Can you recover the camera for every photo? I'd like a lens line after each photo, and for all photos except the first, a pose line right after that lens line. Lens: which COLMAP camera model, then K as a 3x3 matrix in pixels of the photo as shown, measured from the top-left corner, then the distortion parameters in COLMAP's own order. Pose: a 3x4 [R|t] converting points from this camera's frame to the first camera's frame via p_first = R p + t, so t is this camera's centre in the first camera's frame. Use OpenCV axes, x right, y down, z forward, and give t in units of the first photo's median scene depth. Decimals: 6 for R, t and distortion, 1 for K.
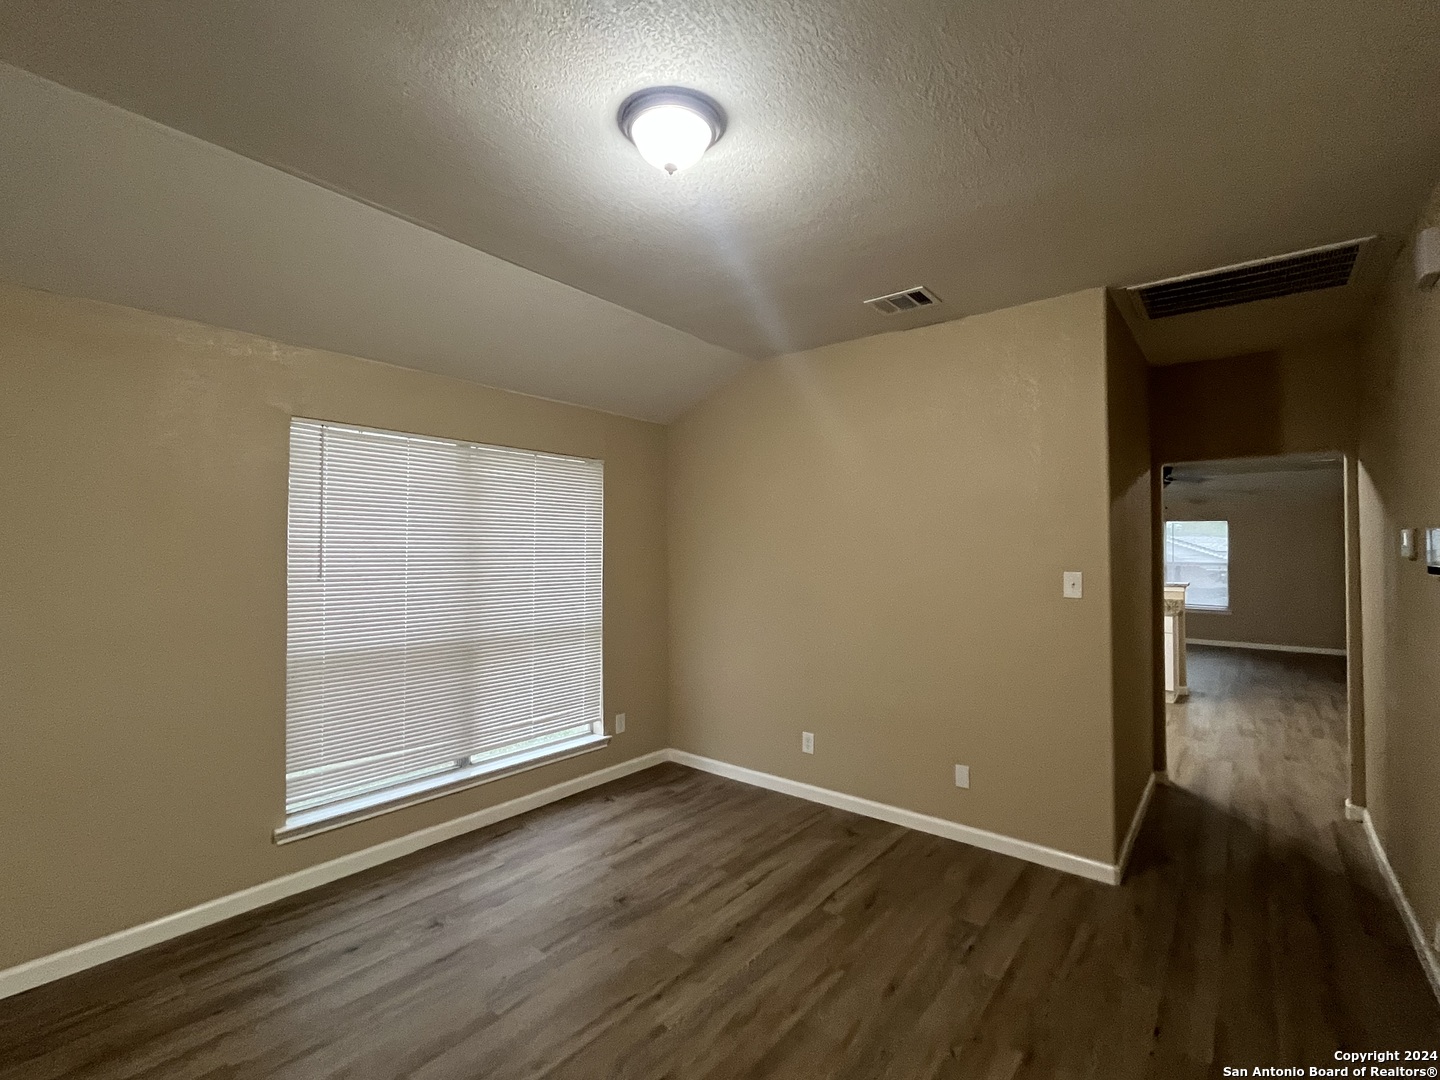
lens RADIAL K [[659.2, 0, 723.5], [0, 659.2, 542.7], [0, 0, 1]] dist [-0.000606, -0.000281]
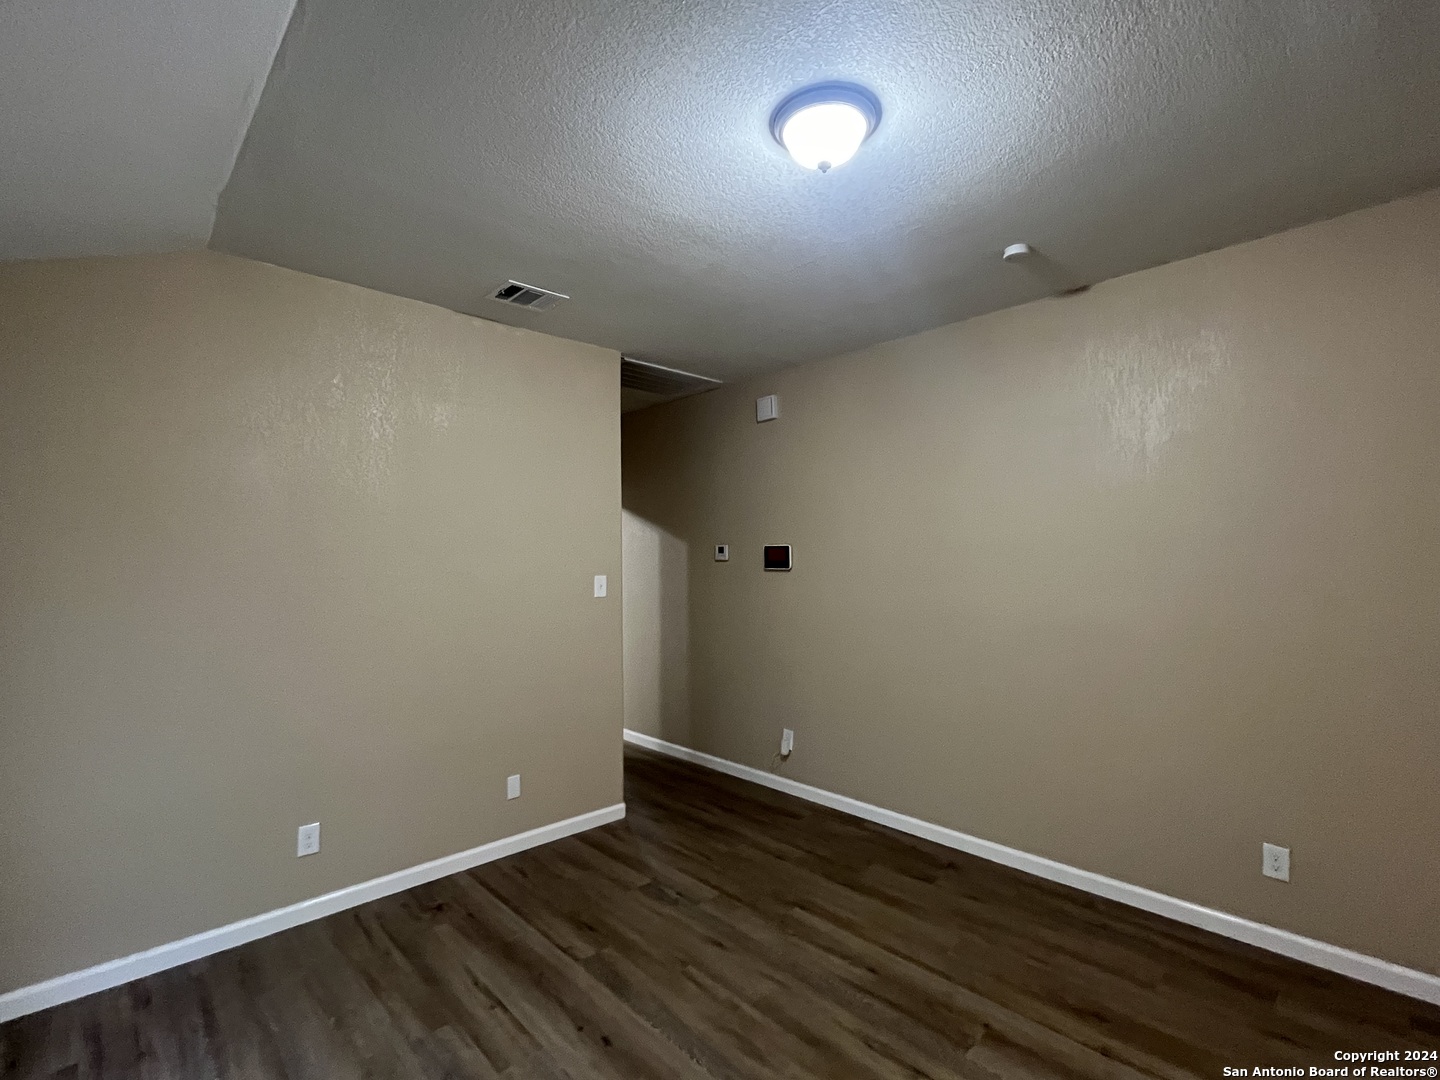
lens RADIAL K [[659.2, 0, 723.0], [0, 659.2, 543.7], [0, 0, 1]] dist [-0.000606, -0.000281]
pose [[0.138939, 0.014962, 0.990188, -0.725579], [-0.006429, 0.999878, -0.014207, 0.001891], [-0.990280, -0.004393, 0.139018, 0.692494]]
